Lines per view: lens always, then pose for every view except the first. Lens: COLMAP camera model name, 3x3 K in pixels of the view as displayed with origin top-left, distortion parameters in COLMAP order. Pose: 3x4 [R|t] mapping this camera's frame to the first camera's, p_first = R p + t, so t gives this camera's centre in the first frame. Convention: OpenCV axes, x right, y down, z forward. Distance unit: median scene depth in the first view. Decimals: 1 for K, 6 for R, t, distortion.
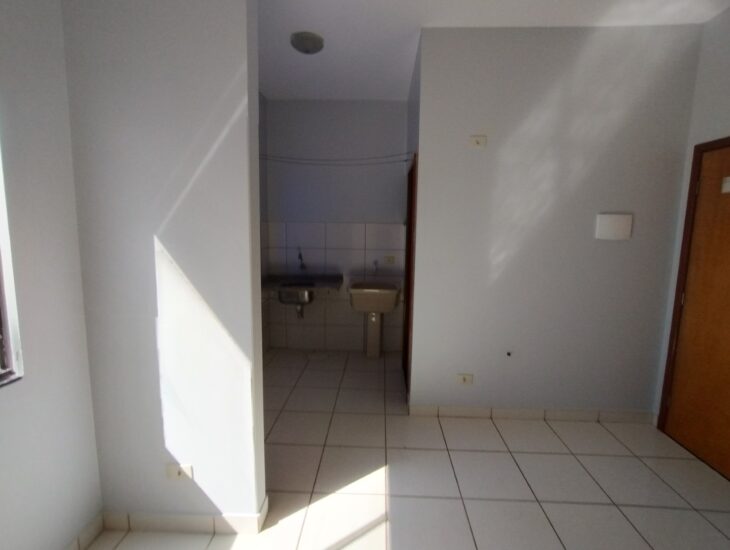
lens RADIAL K [[333.5, 0, 360.8], [0, 333.5, 271.7], [0, 0, 1]] dist [-0.004140, 0.000046]
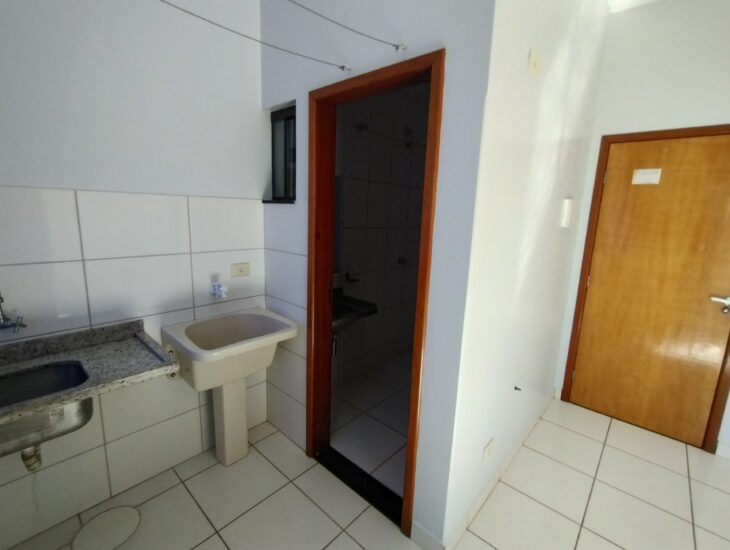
lens RADIAL K [[333.1, 0, 361.1], [0, 333.1, 273.5], [0, 0, 1]] dist [0.001026, 0.000947]
pose [[0.644765, -0.138420, 0.751743, -0.211638], [0.081472, 0.990309, 0.112470, -0.083226], [-0.760026, -0.011270, 0.649794, 0.568009]]
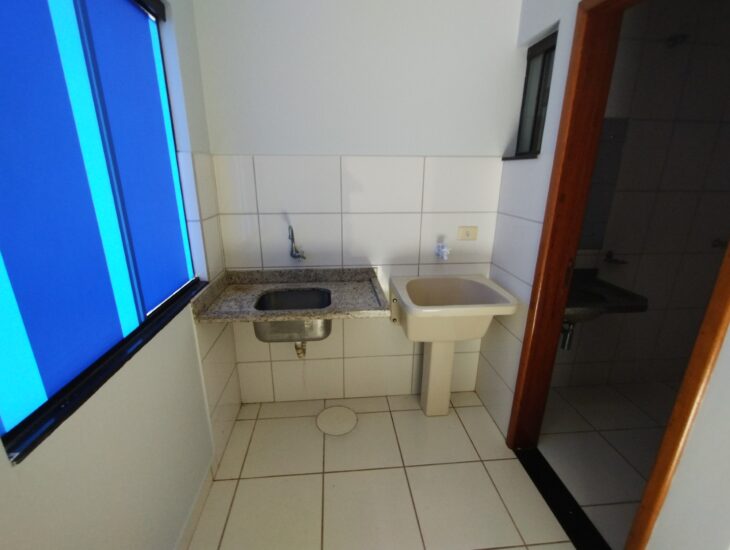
lens RADIAL K [[330.4, 0, 362.7], [0, 330.4, 272.9], [0, 0, 1]] dist [-0.001652, -0.000563]
pose [[0.991257, -0.053582, 0.120578, -0.154380], [0.033199, 0.985717, 0.165105, -0.073183], [-0.127703, -0.159659, 0.978877, 0.573832]]
